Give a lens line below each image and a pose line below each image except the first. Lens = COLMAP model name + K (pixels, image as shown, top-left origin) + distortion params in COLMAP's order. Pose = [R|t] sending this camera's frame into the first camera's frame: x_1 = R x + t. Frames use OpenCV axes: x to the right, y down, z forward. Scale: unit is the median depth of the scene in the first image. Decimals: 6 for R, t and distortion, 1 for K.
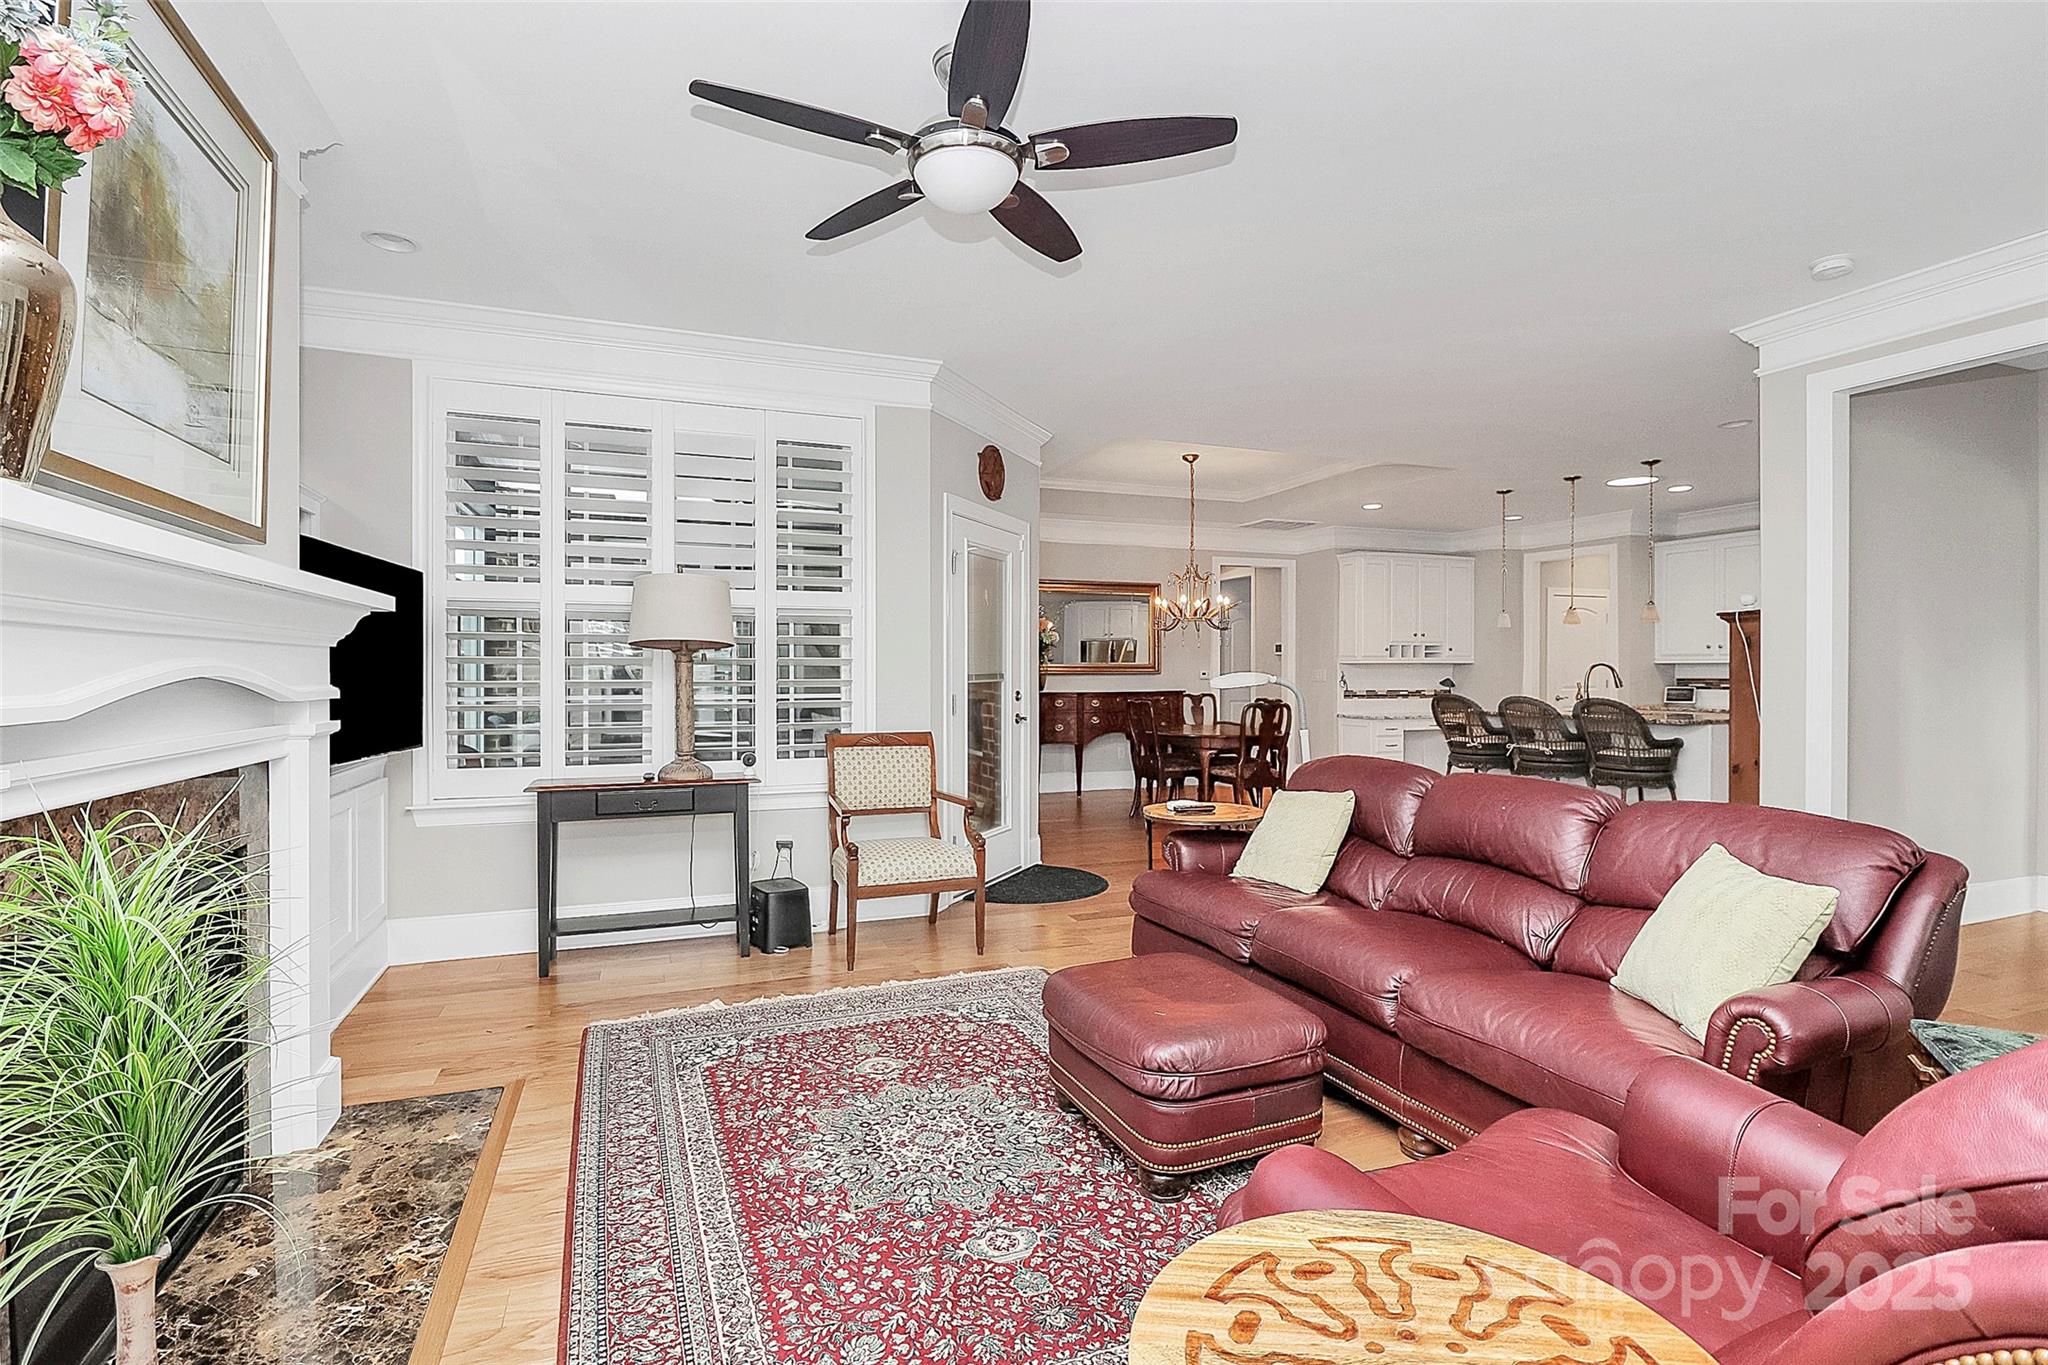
lens RADIAL K [[972.0, 0, 1017.4], [0, 972.0, 661.7], [0, 0, 1]] dist [0.001980, 0.000253]
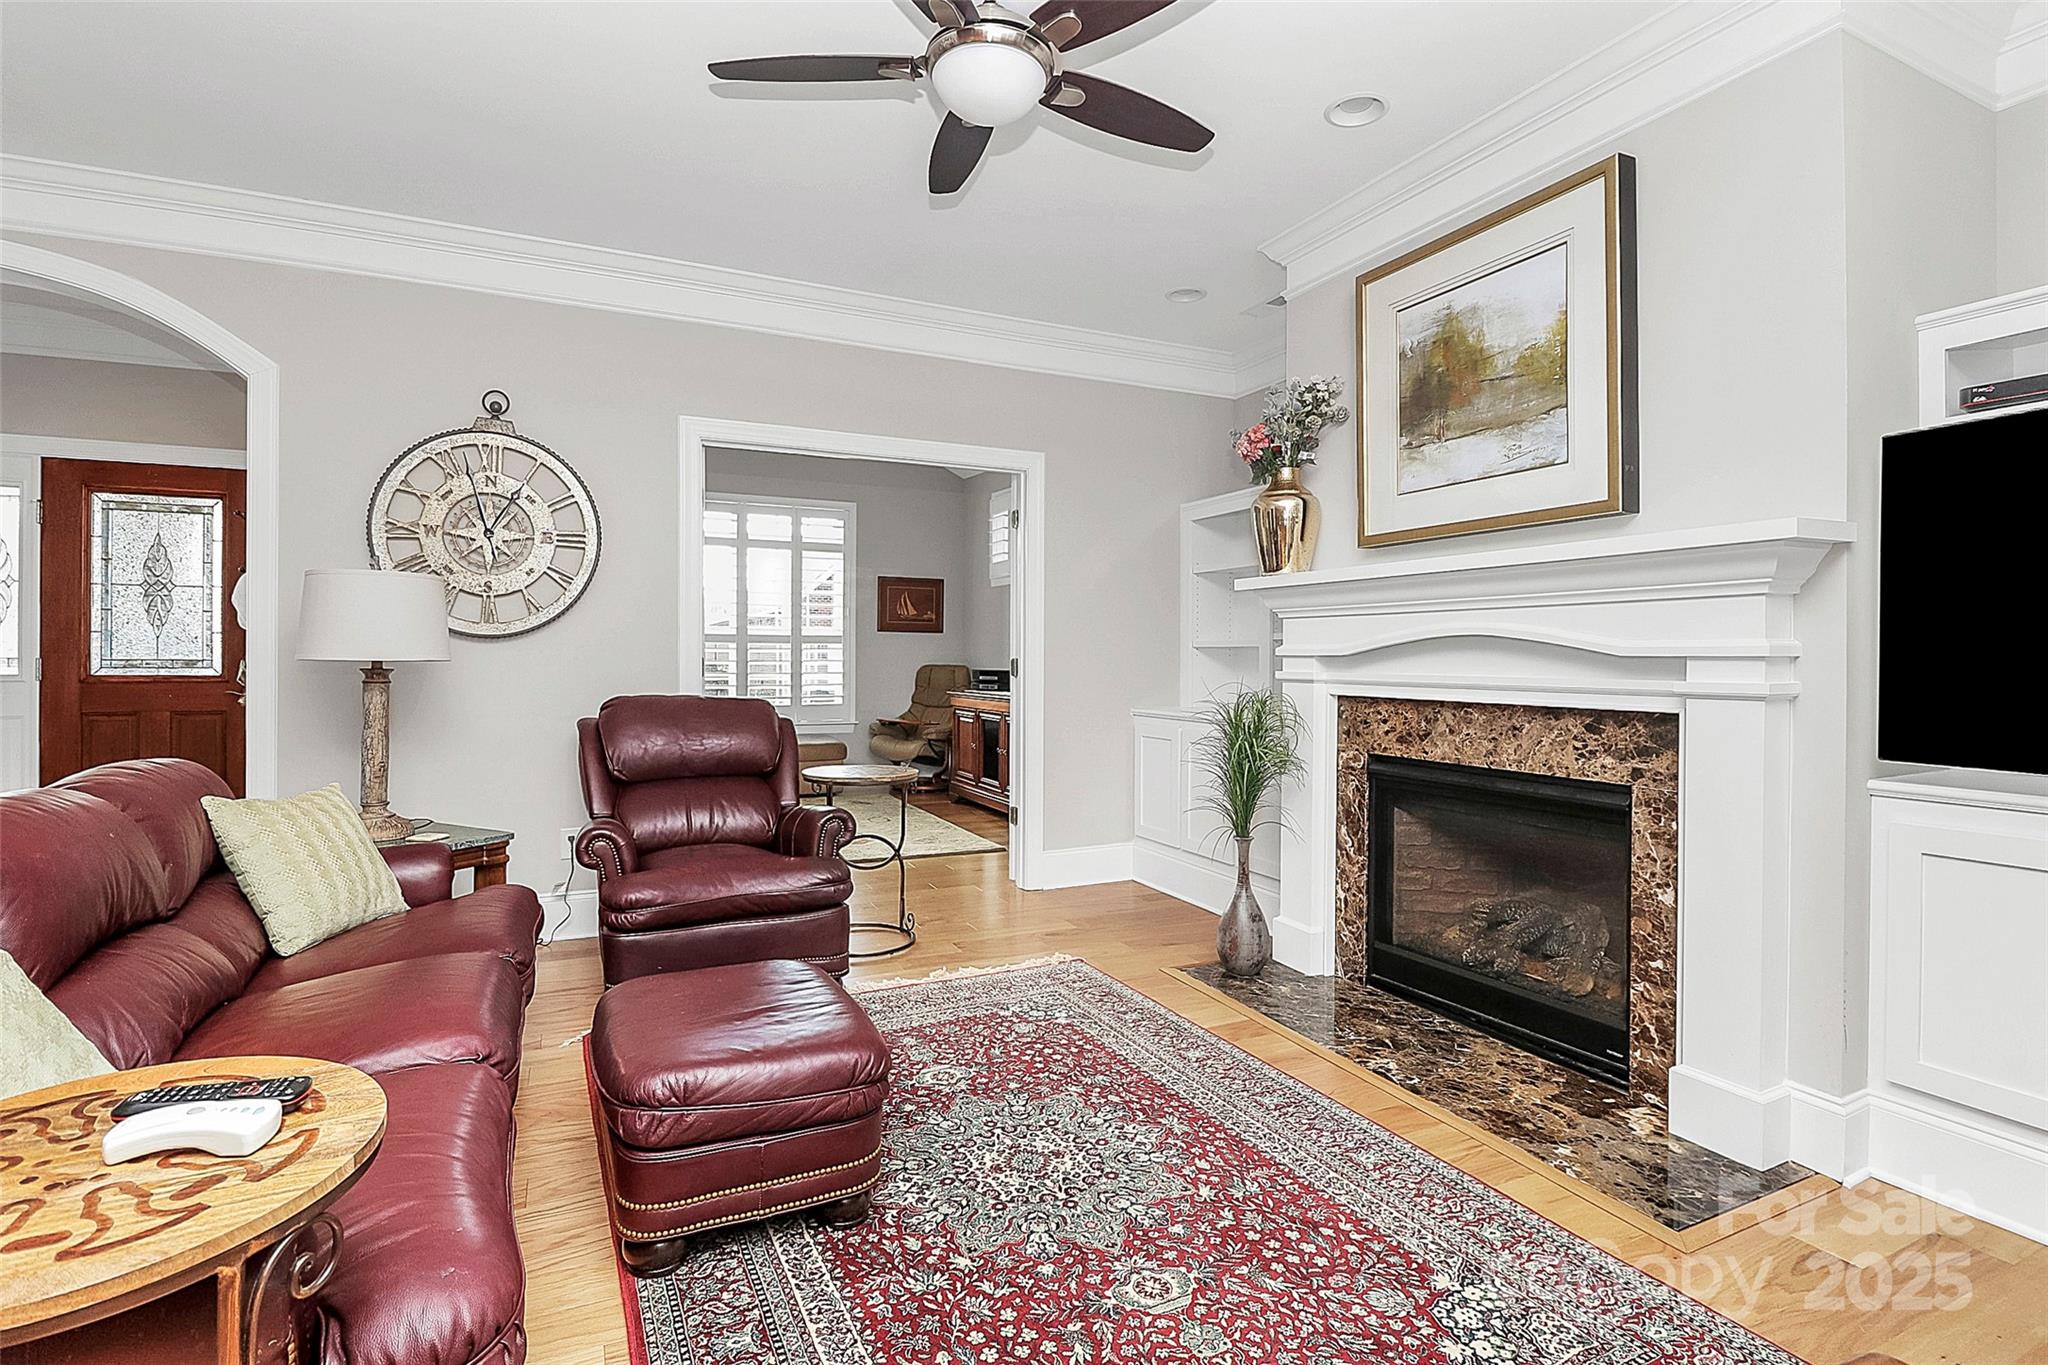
lens RADIAL K [[972.0, 0, 1017.4], [0, 972.0, 661.7], [0, 0, 1]] dist [0.001980, 0.000253]
pose [[-0.998007, -0.001021, -0.063092, -0.024046], [-0.000584, 0.999976, -0.006936, 0.045949], [0.063098, -0.006886, -0.997984, 1.785571]]
